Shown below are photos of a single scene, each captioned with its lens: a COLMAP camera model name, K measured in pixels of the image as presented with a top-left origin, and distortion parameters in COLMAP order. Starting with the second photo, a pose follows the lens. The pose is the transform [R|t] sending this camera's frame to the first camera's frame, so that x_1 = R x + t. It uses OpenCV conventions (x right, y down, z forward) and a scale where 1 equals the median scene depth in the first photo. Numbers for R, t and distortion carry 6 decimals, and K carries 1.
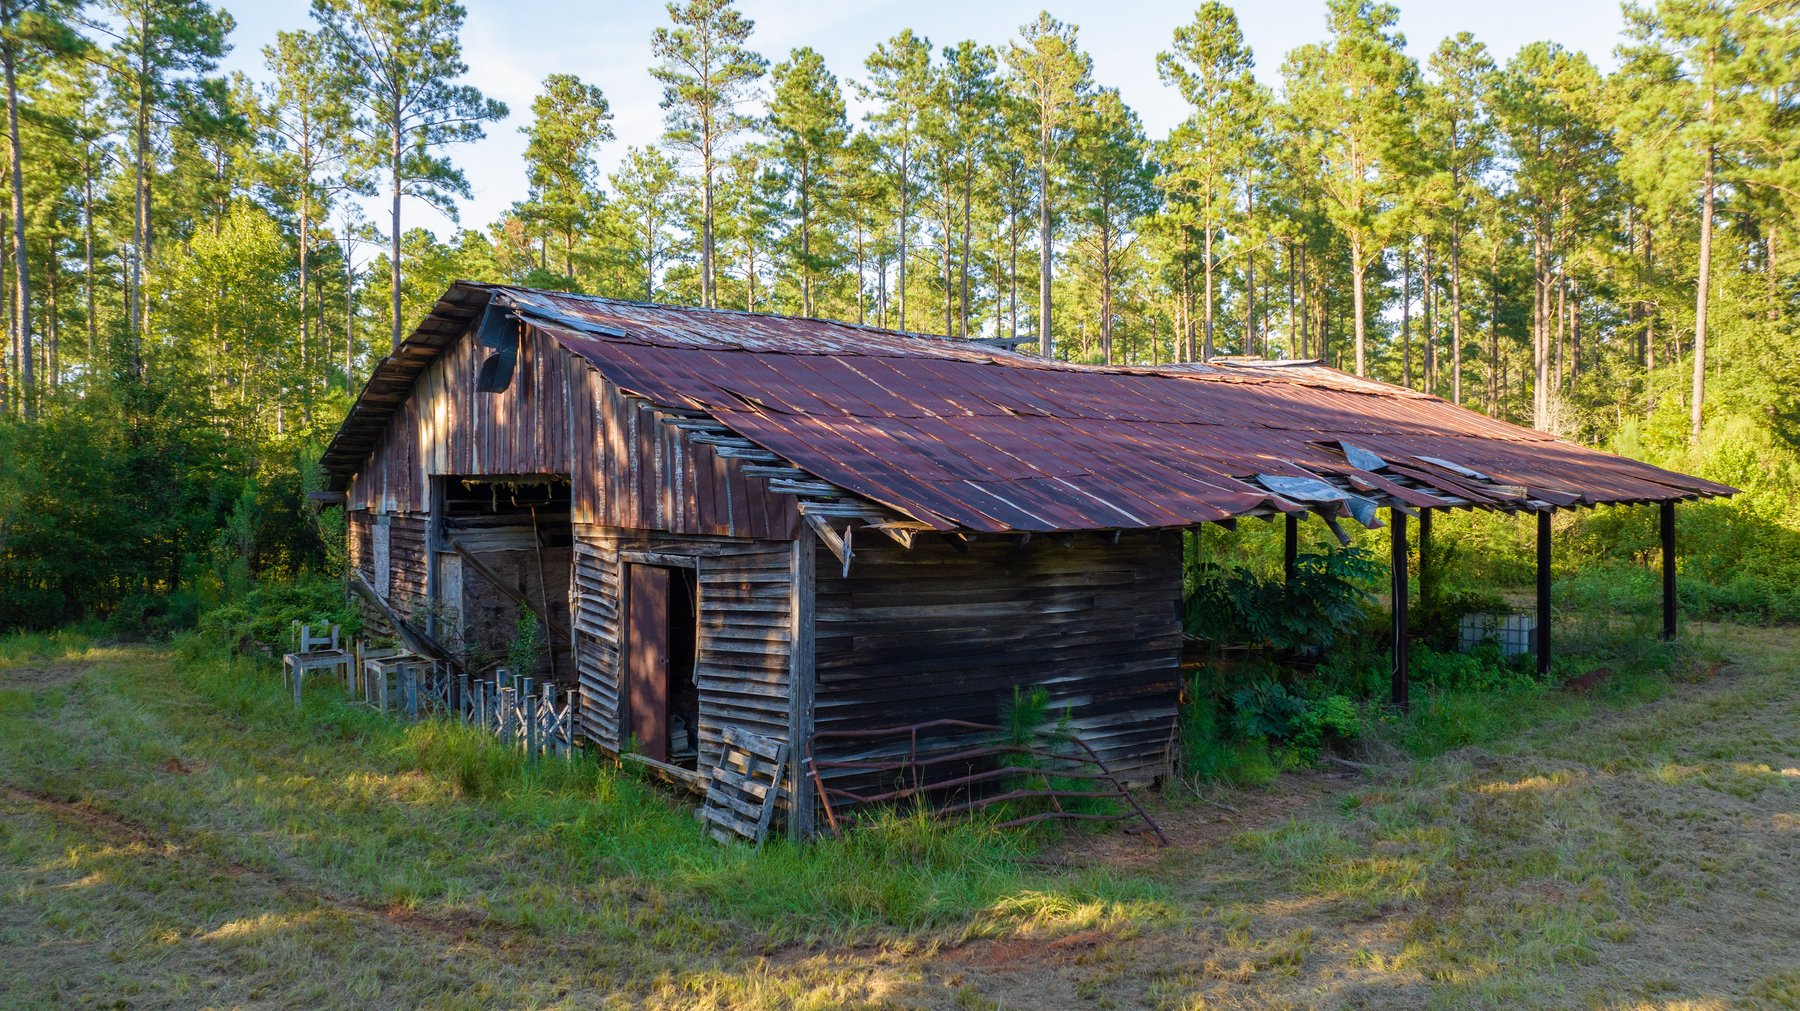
lens RADIAL K [[1230.6, 0, 900.0], [0, 1230.6, 505.5], [0, 0, 1]] dist [-0.053348, 0.056558]
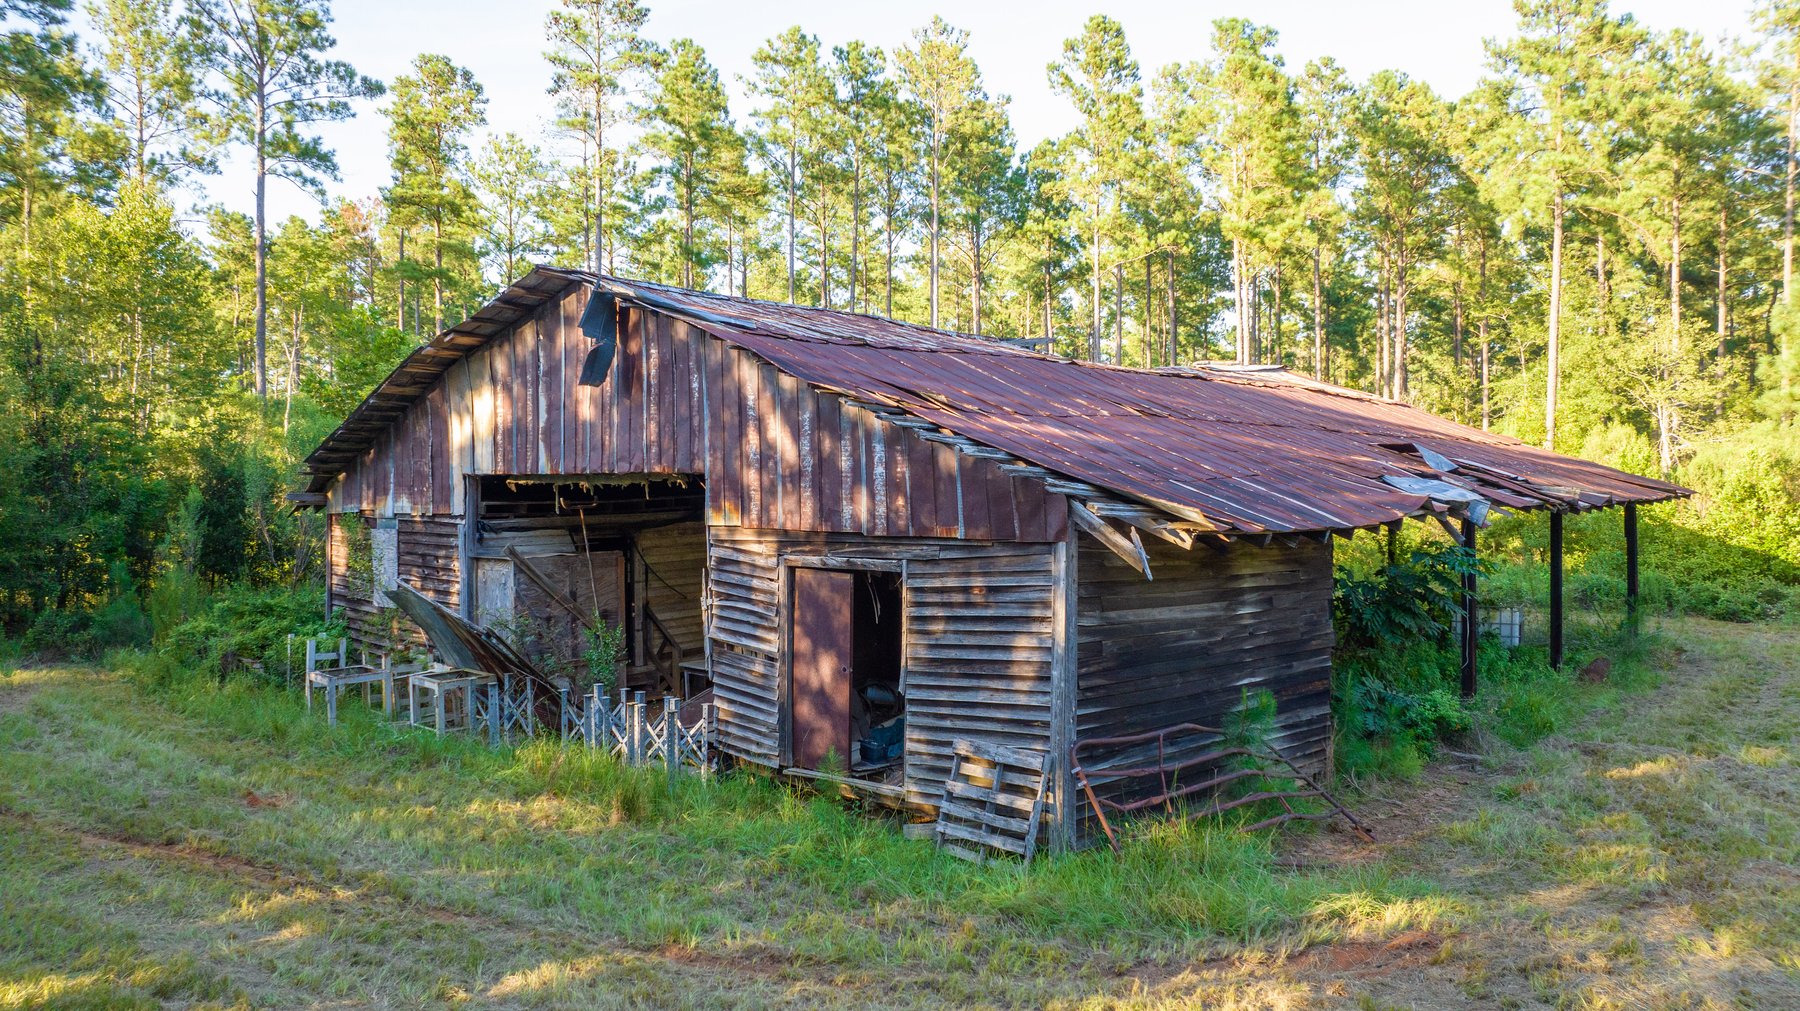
lens RADIAL K [[1230.6, 0, 900.0], [0, 1230.6, 505.5], [0, 0, 1]] dist [-0.053348, 0.056558]
pose [[0.989419, -0.001426, 0.145077, -0.174061], [0.001675, 0.999997, -0.001595, 0.000528], [-0.145075, 0.001821, 0.989419, 0.032275]]
